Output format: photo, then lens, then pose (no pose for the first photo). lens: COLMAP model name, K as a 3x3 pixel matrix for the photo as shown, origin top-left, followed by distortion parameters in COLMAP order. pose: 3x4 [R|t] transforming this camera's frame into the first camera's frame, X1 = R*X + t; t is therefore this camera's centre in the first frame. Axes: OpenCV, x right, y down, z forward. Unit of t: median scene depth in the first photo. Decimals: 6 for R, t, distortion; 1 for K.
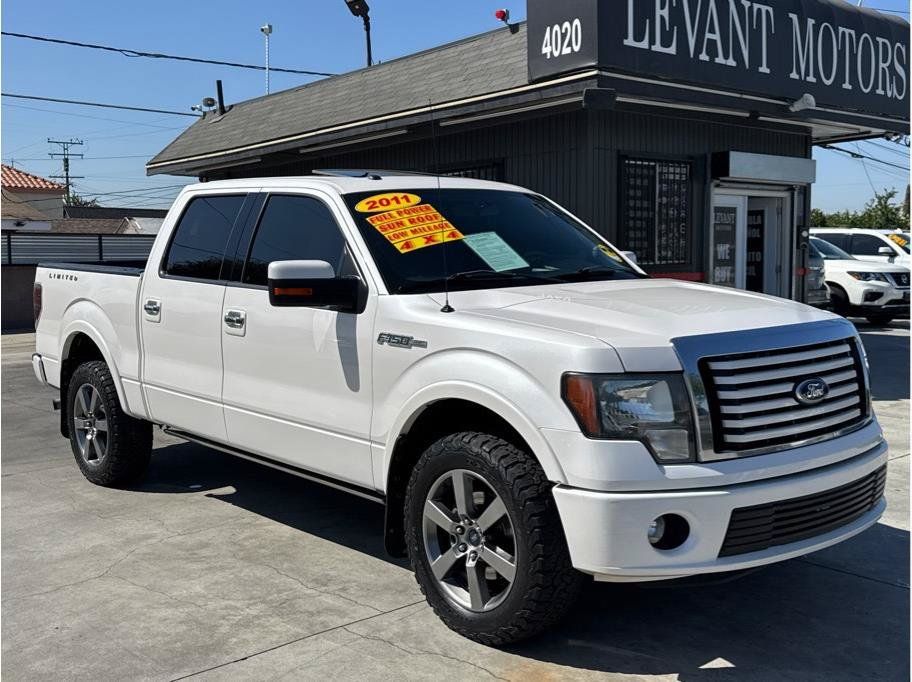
lens RADIAL K [[986.5, 0, 456.0], [0, 986.5, 341.0], [0, 0, 1]] dist [0.213389, -0.479521]
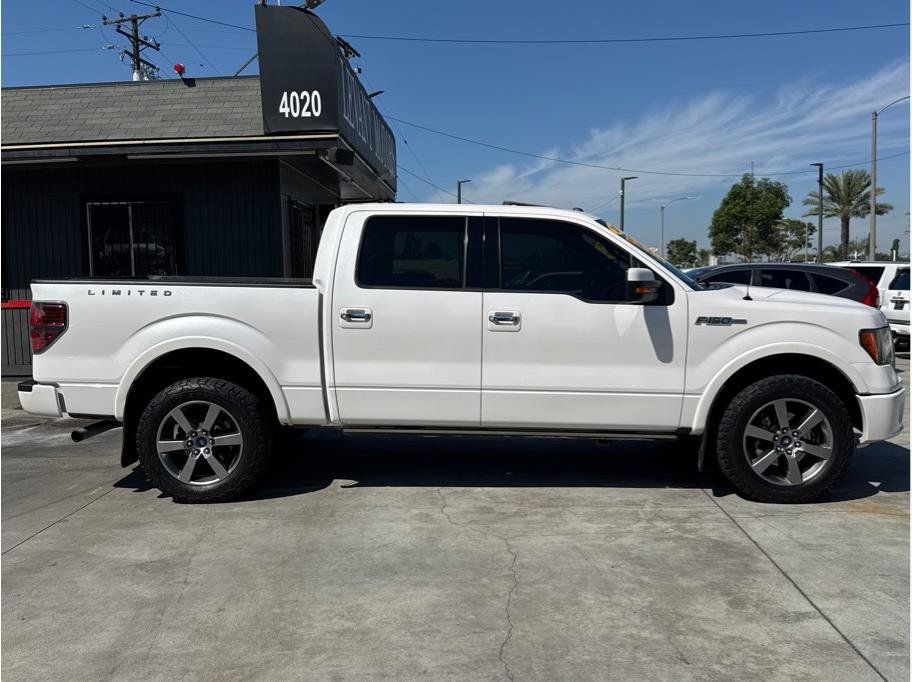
lens RADIAL K [[794.6, 0, 441.7], [0, 794.6, 344.4], [0, 0, 1]] dist [0.151536, -0.301731]
pose [[0.698975, -0.056191, 0.712935, -0.963626], [0.068850, 0.997565, 0.011123, -0.005948], [-0.711824, 0.041311, 0.701142, 0.361919]]
